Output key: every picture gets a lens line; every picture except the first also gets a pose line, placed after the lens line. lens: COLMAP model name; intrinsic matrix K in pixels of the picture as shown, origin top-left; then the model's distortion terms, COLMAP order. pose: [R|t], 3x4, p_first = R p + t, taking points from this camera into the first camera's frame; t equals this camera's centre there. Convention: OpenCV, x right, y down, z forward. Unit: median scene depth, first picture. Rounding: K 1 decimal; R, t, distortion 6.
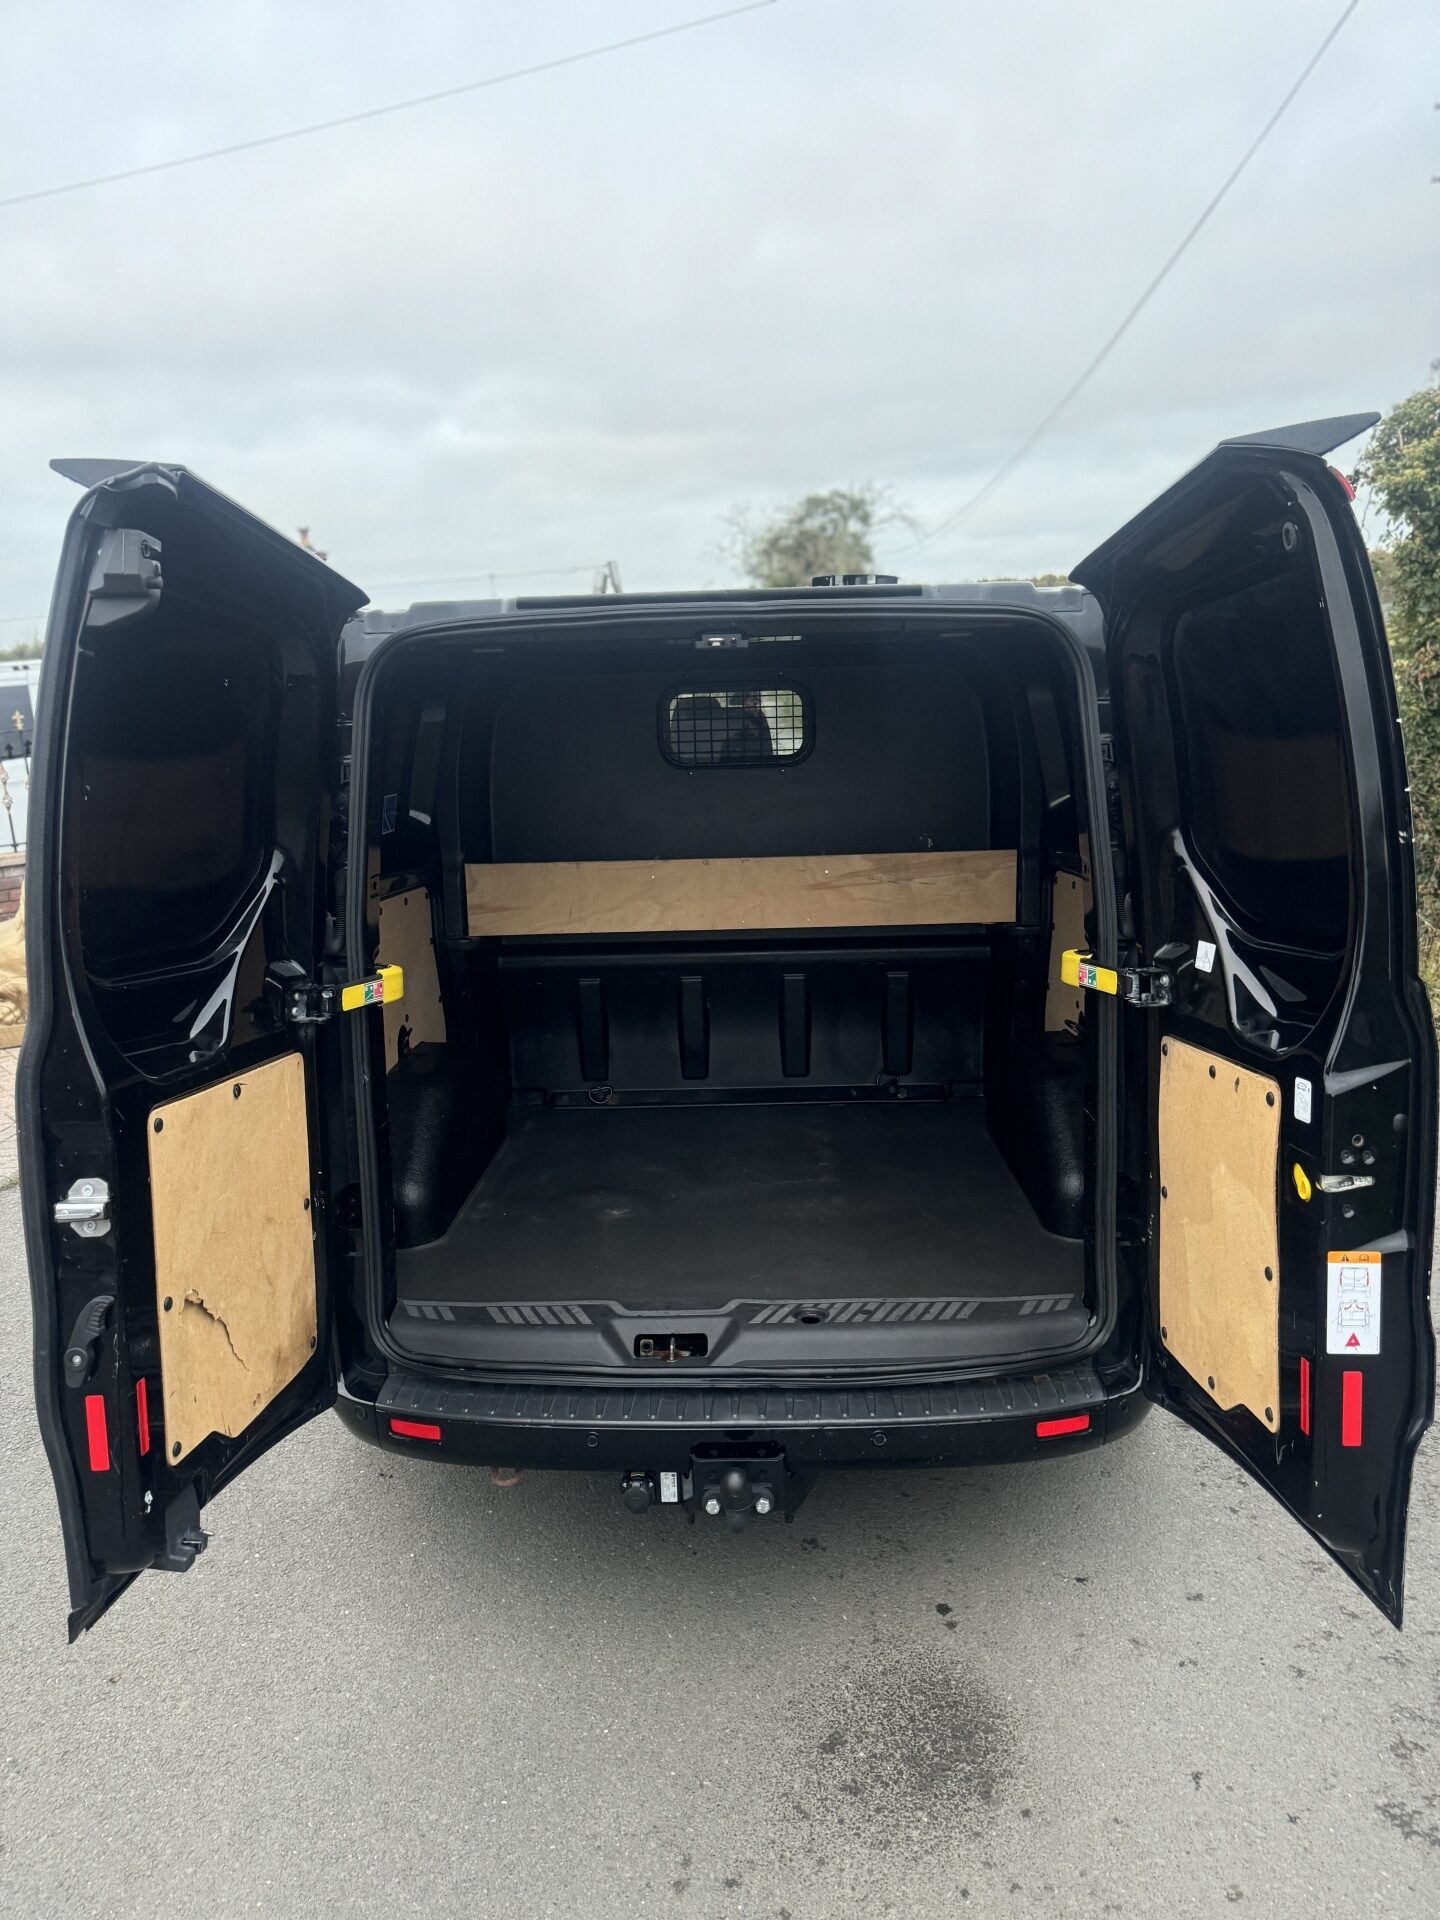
lens RADIAL K [[1423.4, 0, 722.7], [0, 1423.4, 946.4], [0, 0, 1]] dist [0.000466, -0.018078]
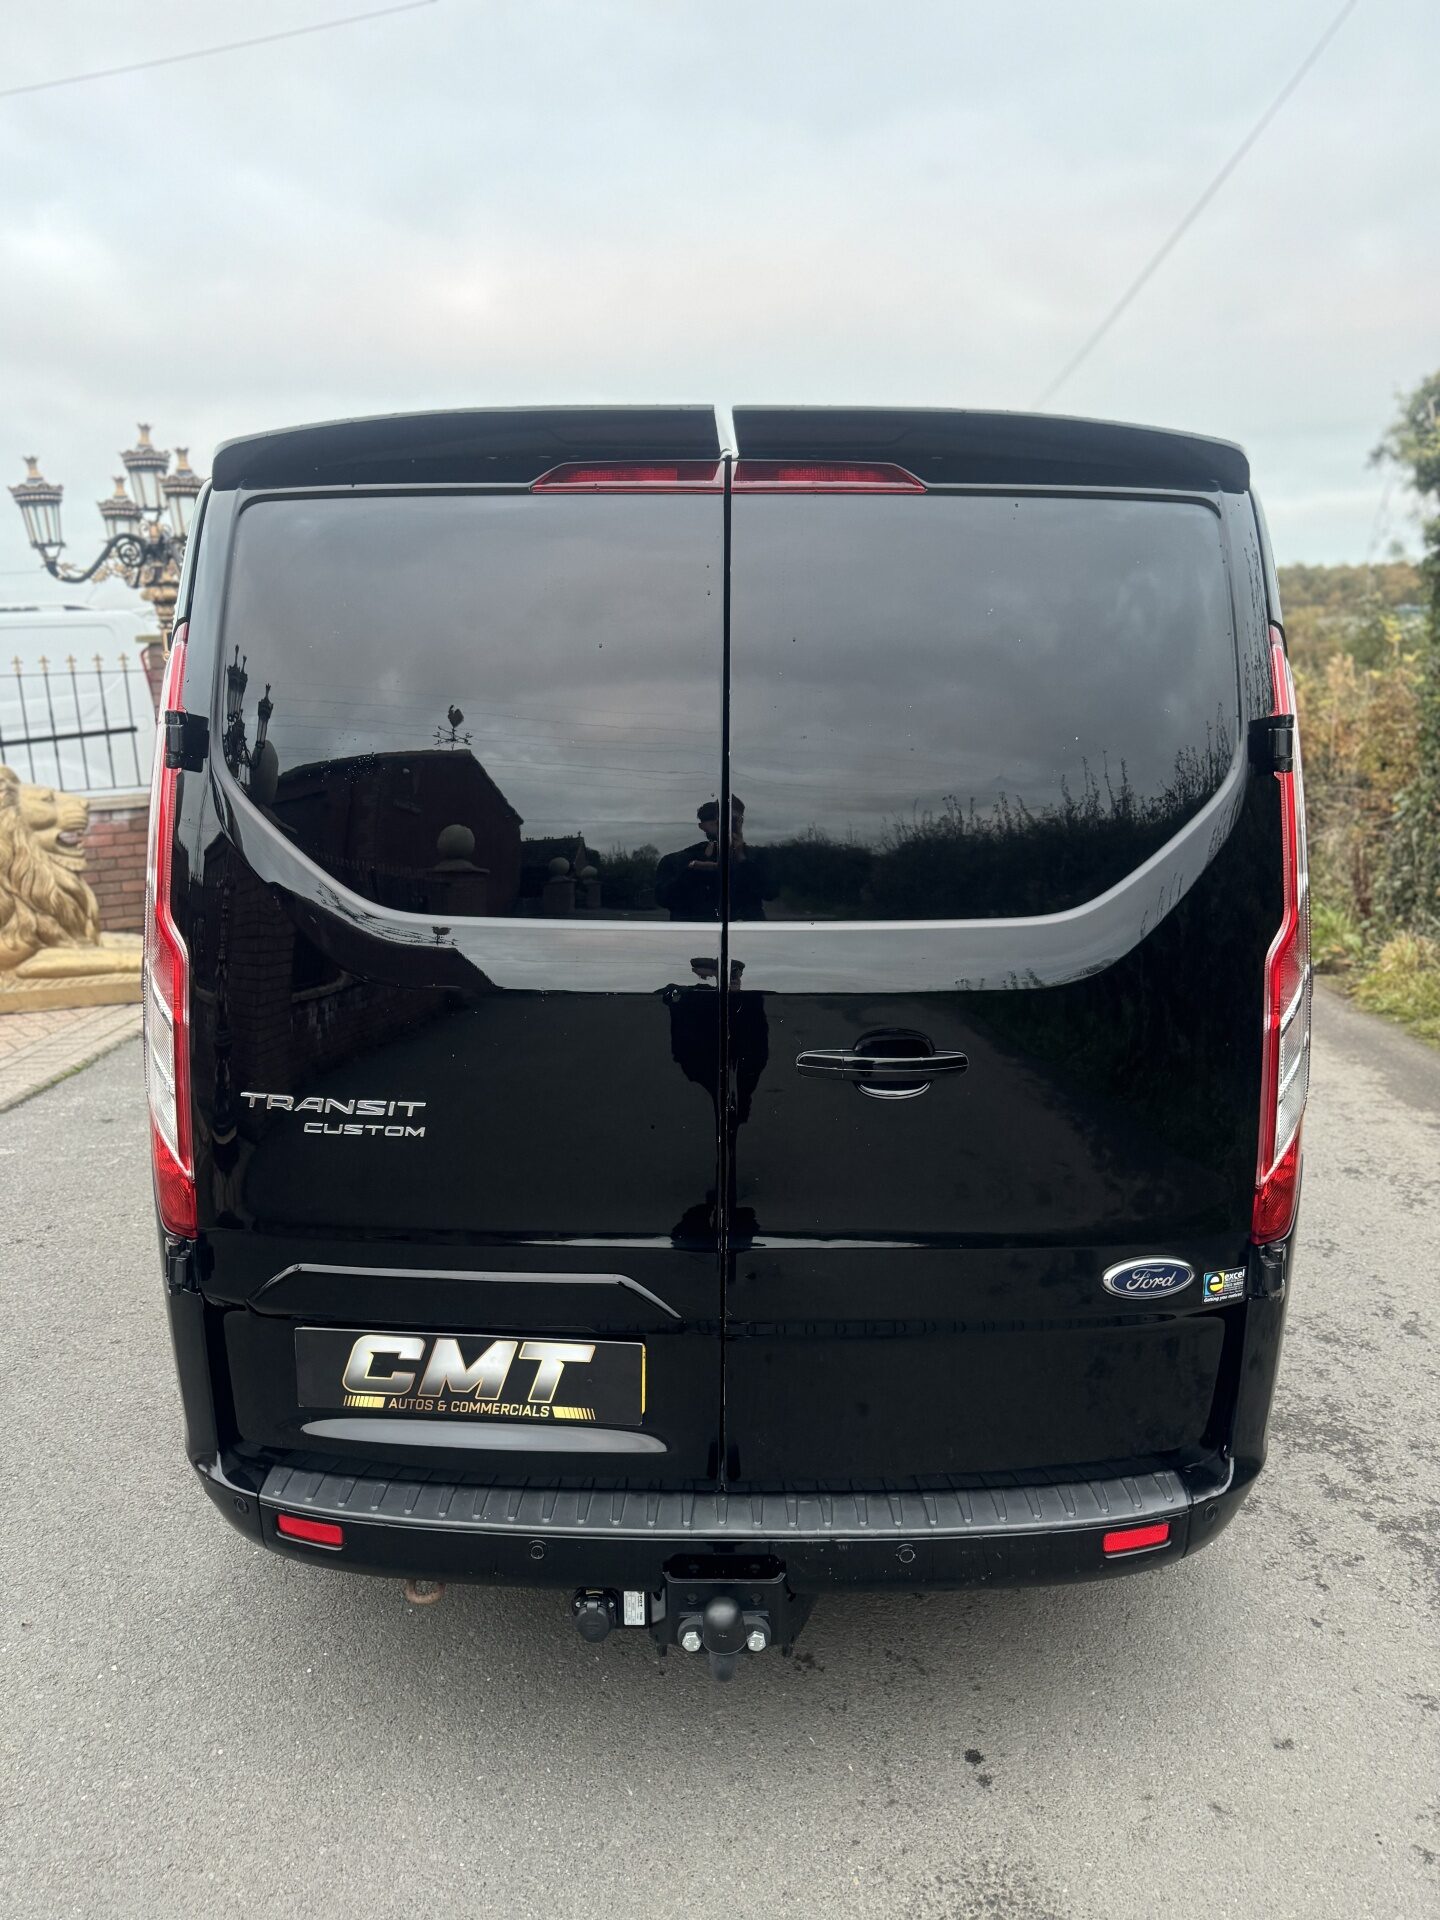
lens RADIAL K [[1423.4, 0, 716.7], [0, 1423.4, 963.5], [0, 0, 1]] dist [0.000466, -0.018078]
pose [[0.999393, 0.026274, 0.022891, -0.019705], [-0.026660, 0.999505, 0.016715, 0.011727], [-0.022441, -0.017315, 0.999598, 0.224029]]
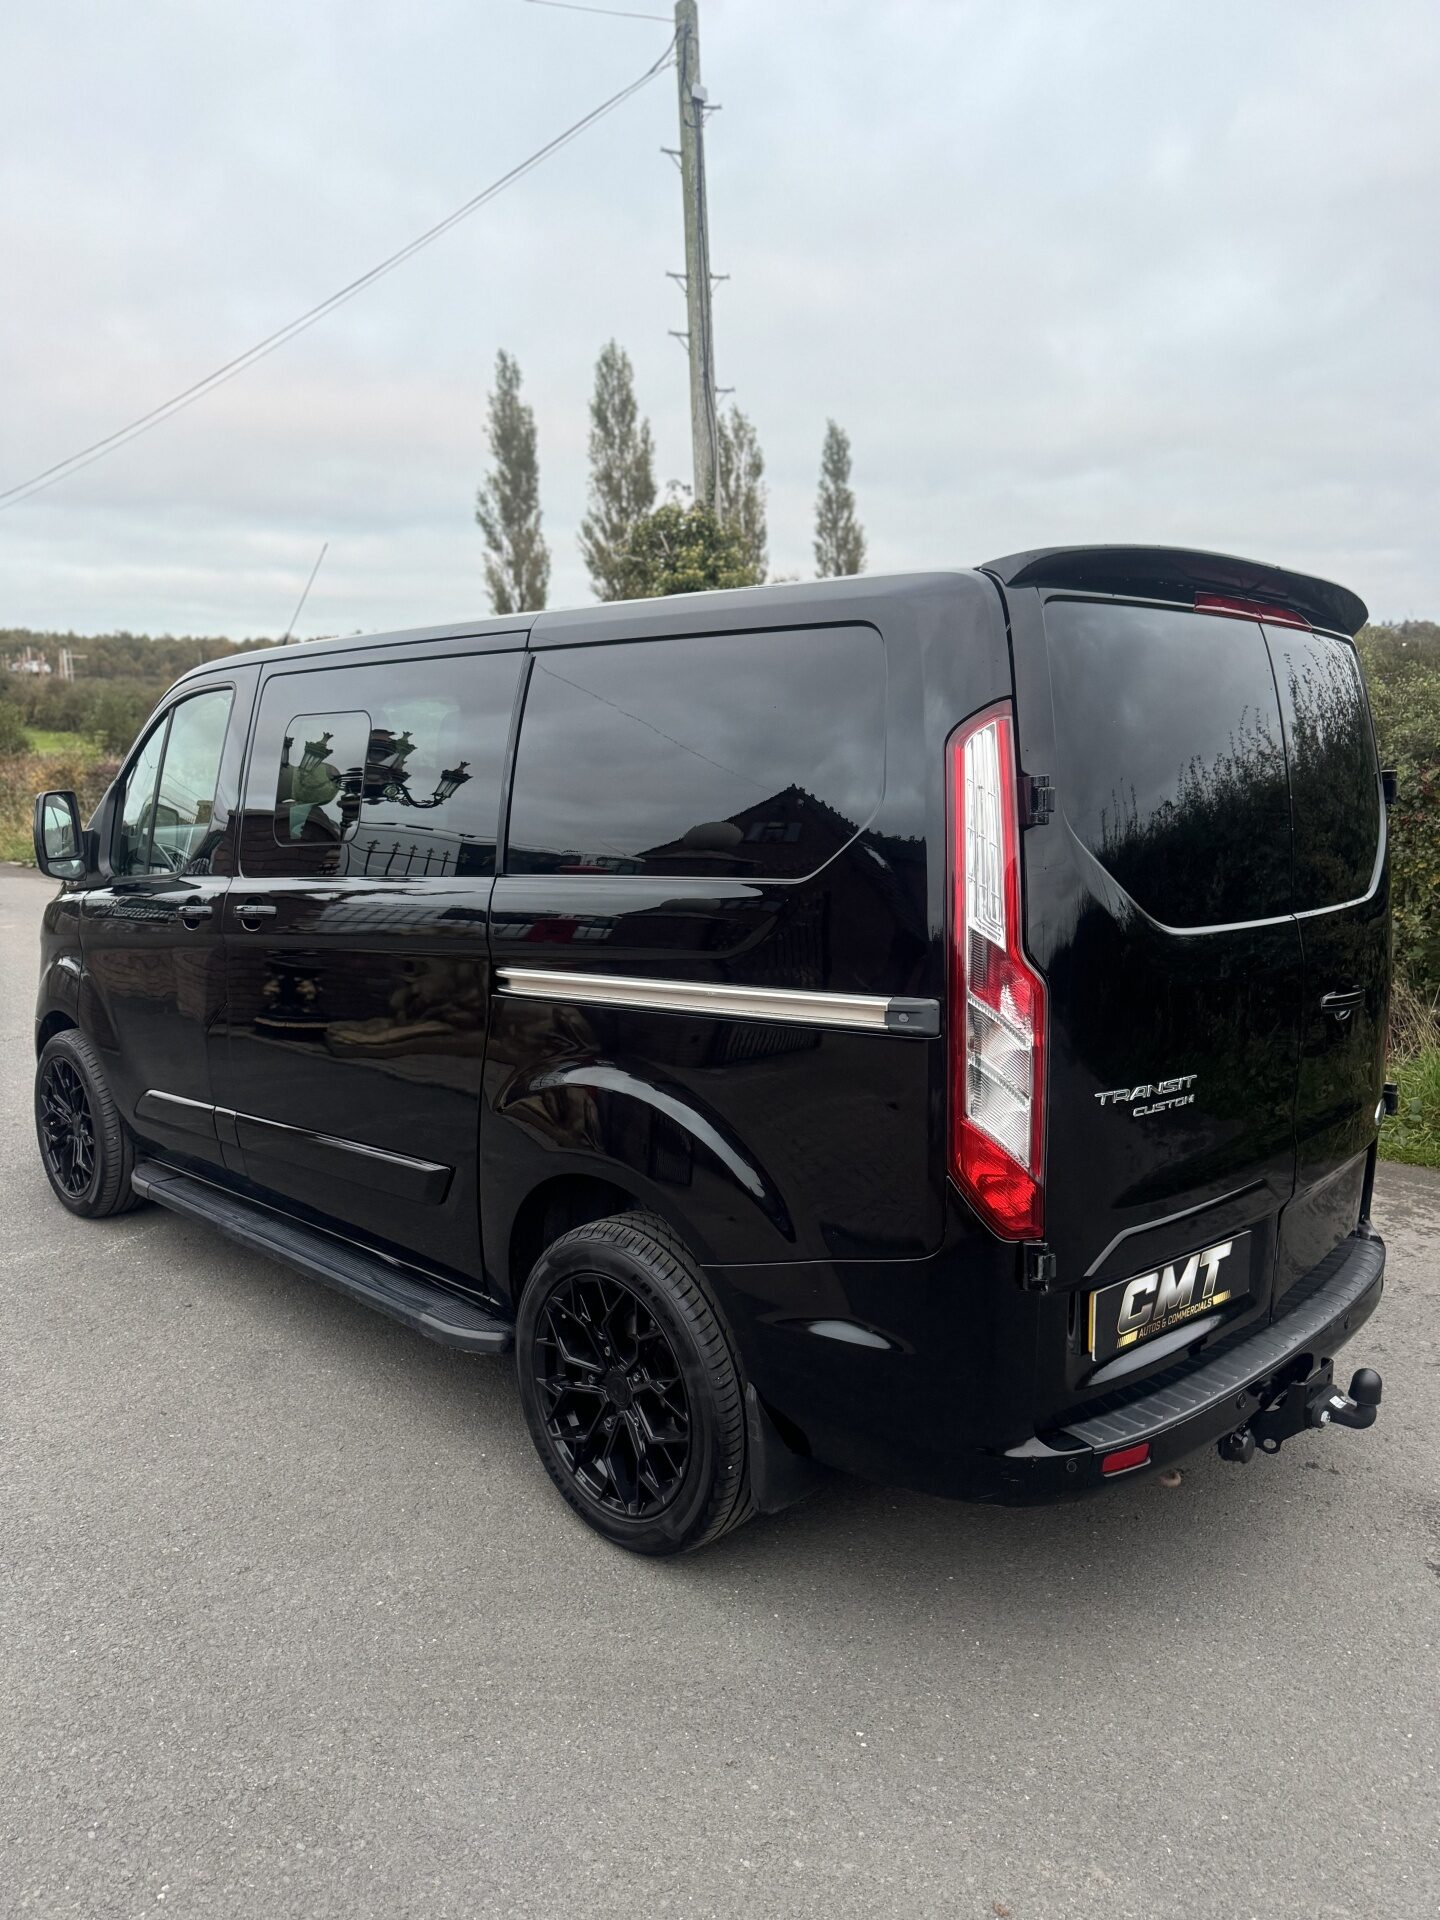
lens RADIAL K [[1423.4, 0, 719.3], [0, 1423.4, 963.5], [0, 0, 1]] dist [0.000466, -0.018078]
pose [[0.698130, -0.079609, 0.711531, -1.041943], [0.109374, 0.993993, 0.003898, -0.011776], [-0.707567, 0.075101, 0.702644, 0.515393]]
